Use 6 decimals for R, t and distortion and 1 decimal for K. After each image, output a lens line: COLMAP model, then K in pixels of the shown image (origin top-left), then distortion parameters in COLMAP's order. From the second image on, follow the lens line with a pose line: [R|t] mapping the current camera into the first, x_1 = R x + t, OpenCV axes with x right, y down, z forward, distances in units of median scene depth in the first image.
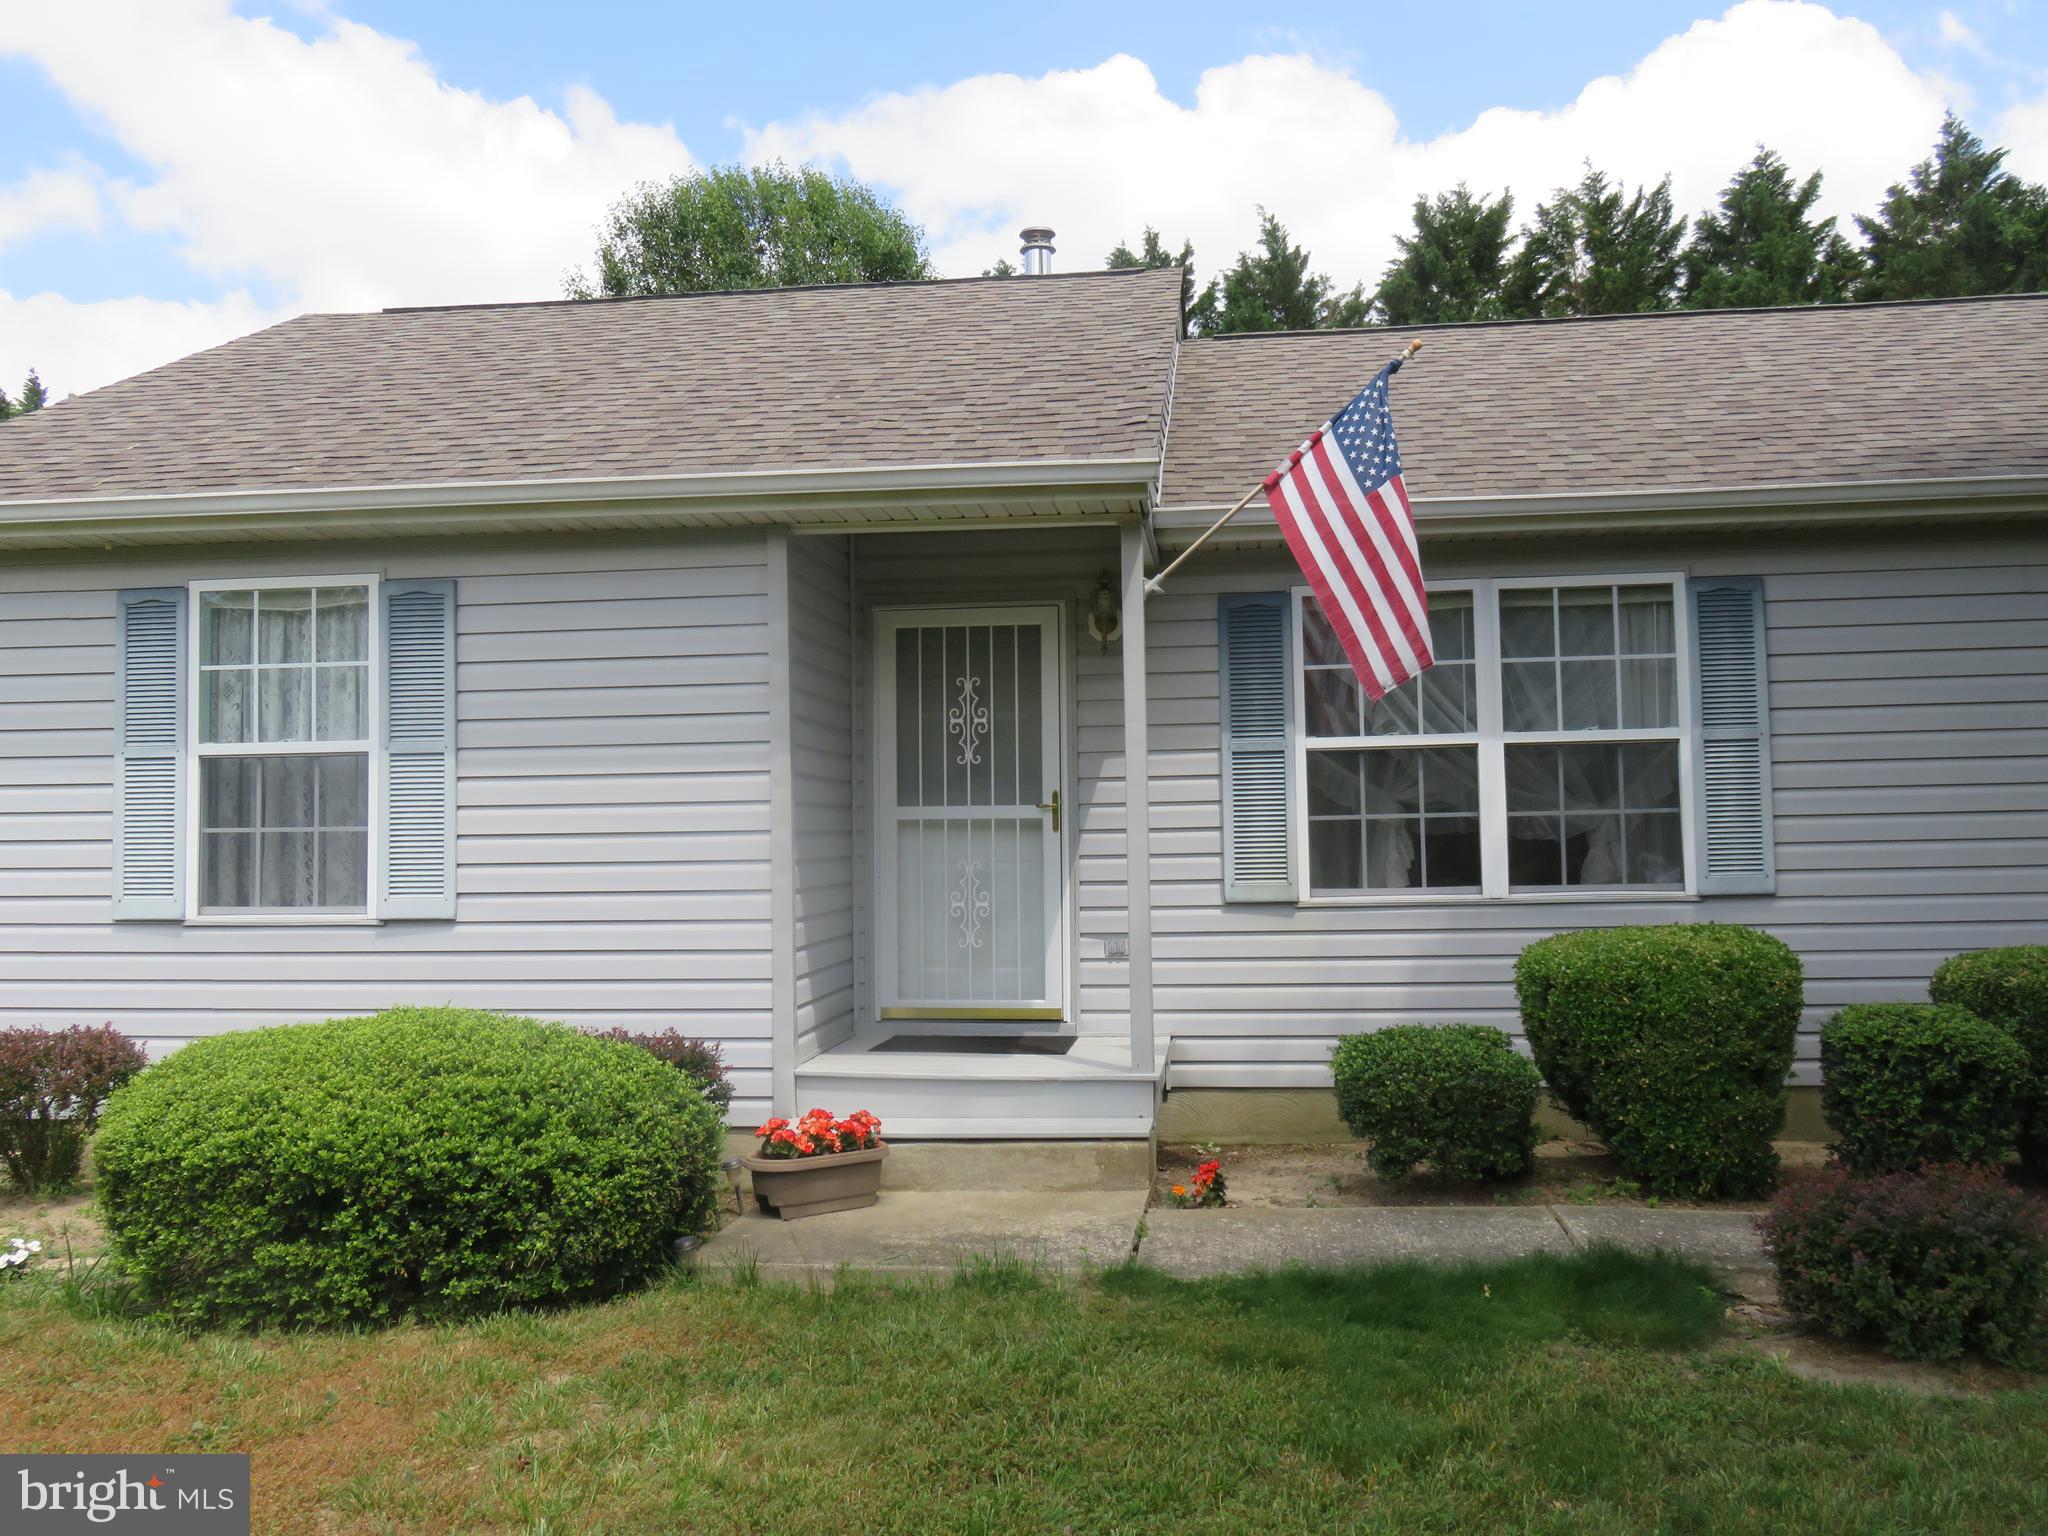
lens RADIAL K [[1702.3, 0, 1023.4], [0, 1702.3, 758.3], [0, 0, 1]] dist [-0.035042, 0.013380]
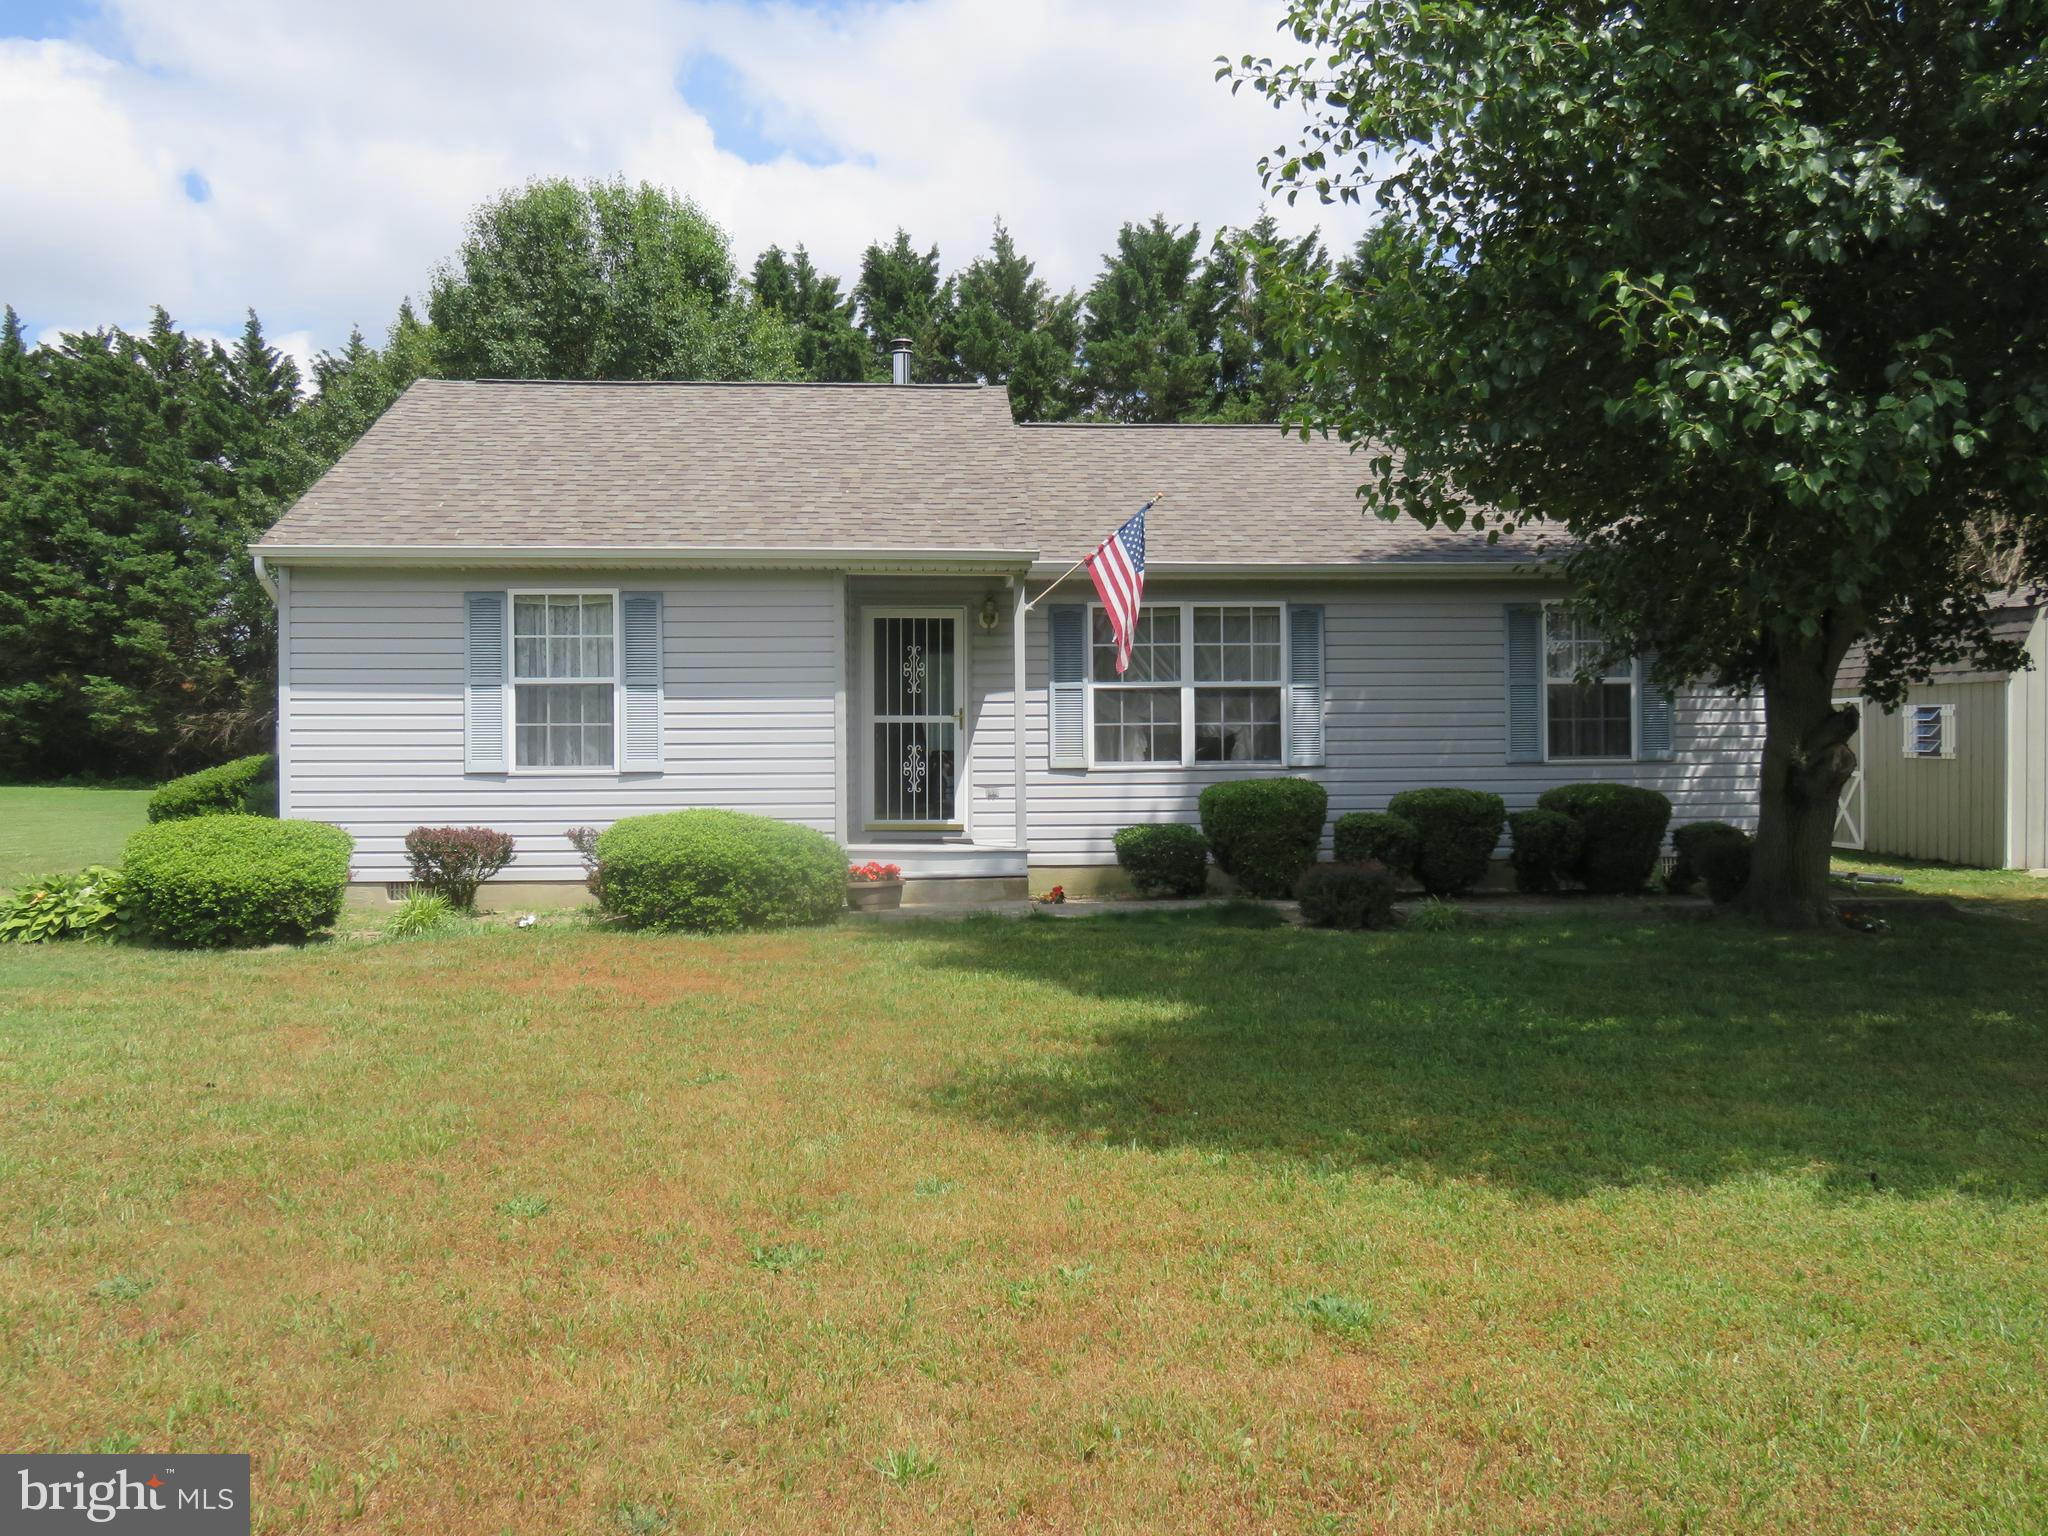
lens RADIAL K [[1702.3, 0, 1023.4], [0, 1702.3, 758.3], [0, 0, 1]] dist [-0.035042, 0.013380]
pose [[0.981896, 0.007322, 0.189279, -0.279310], [-0.017014, 0.998623, 0.049630, -0.021121], [-0.188655, -0.051951, 0.980668, -0.883423]]
